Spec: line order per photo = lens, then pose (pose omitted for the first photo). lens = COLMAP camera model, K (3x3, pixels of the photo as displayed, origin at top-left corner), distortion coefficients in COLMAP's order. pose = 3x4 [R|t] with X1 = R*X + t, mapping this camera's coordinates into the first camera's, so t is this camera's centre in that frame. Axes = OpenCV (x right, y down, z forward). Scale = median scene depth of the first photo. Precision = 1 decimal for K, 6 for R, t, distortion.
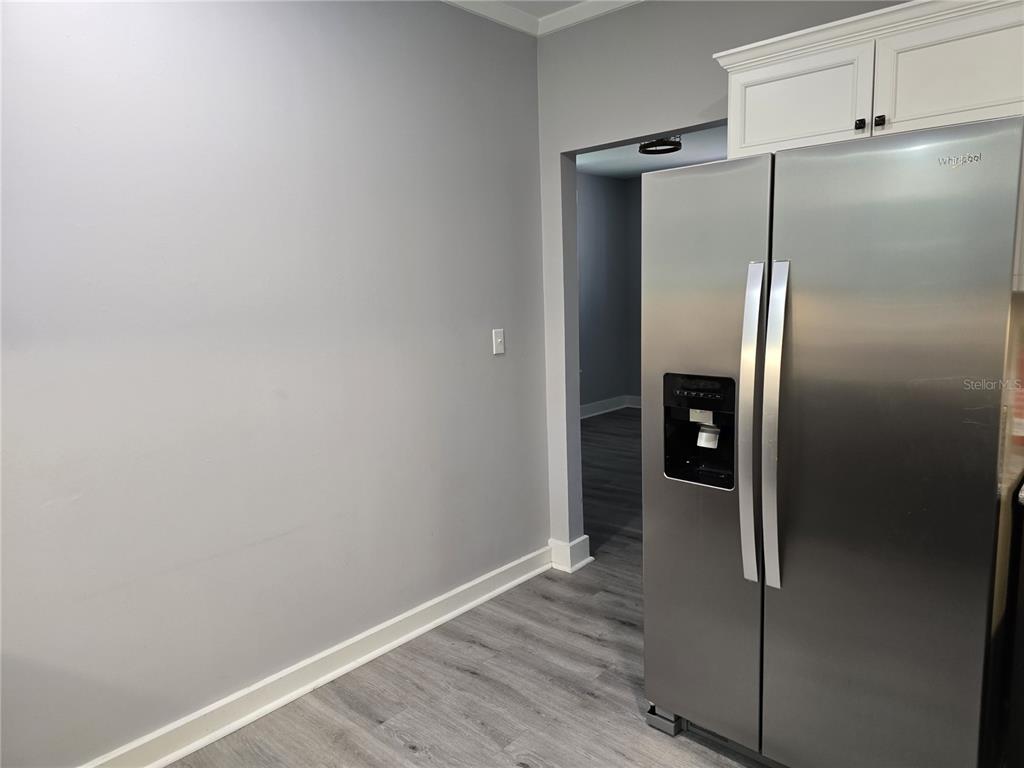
lens RADIAL K [[675.3, 0, 512.0], [0, 675.3, 384.0], [0, 0, 1]] dist [0.085882, -0.074465]
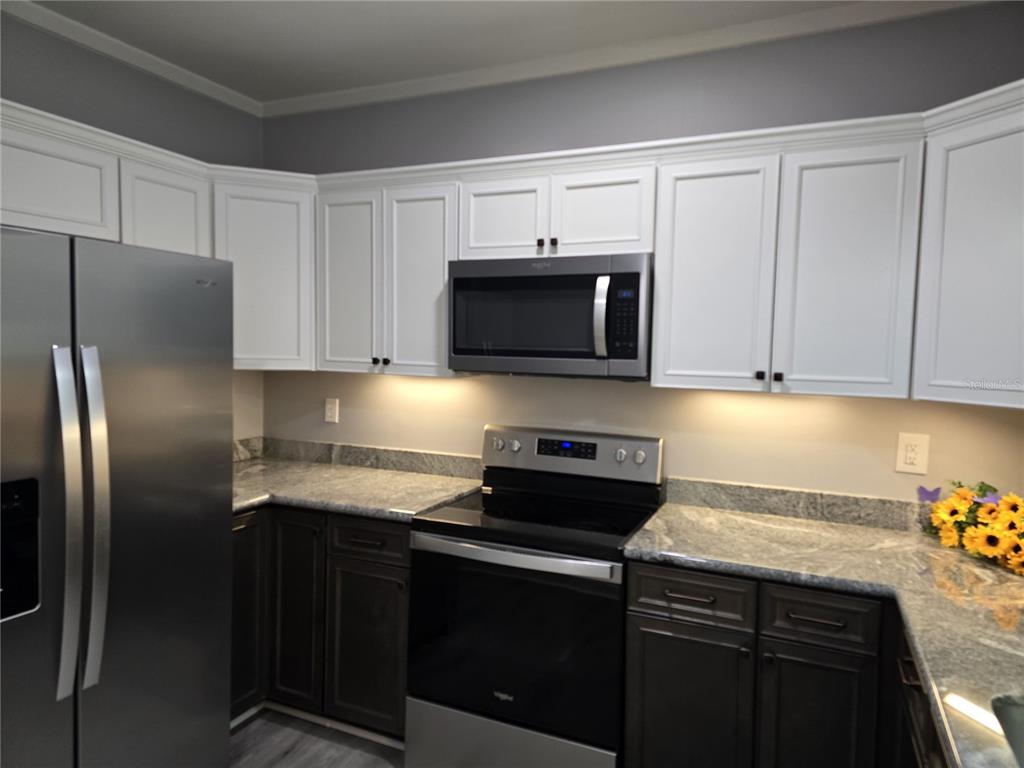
lens RADIAL K [[675.3, 0, 512.0], [0, 675.3, 384.0], [0, 0, 1]] dist [0.085882, -0.074465]
pose [[-0.309129, -0.035754, 0.950348, -0.692751], [0.127347, 0.988737, 0.078622, -0.116834], [-0.942455, 0.145328, -0.301094, 0.684639]]
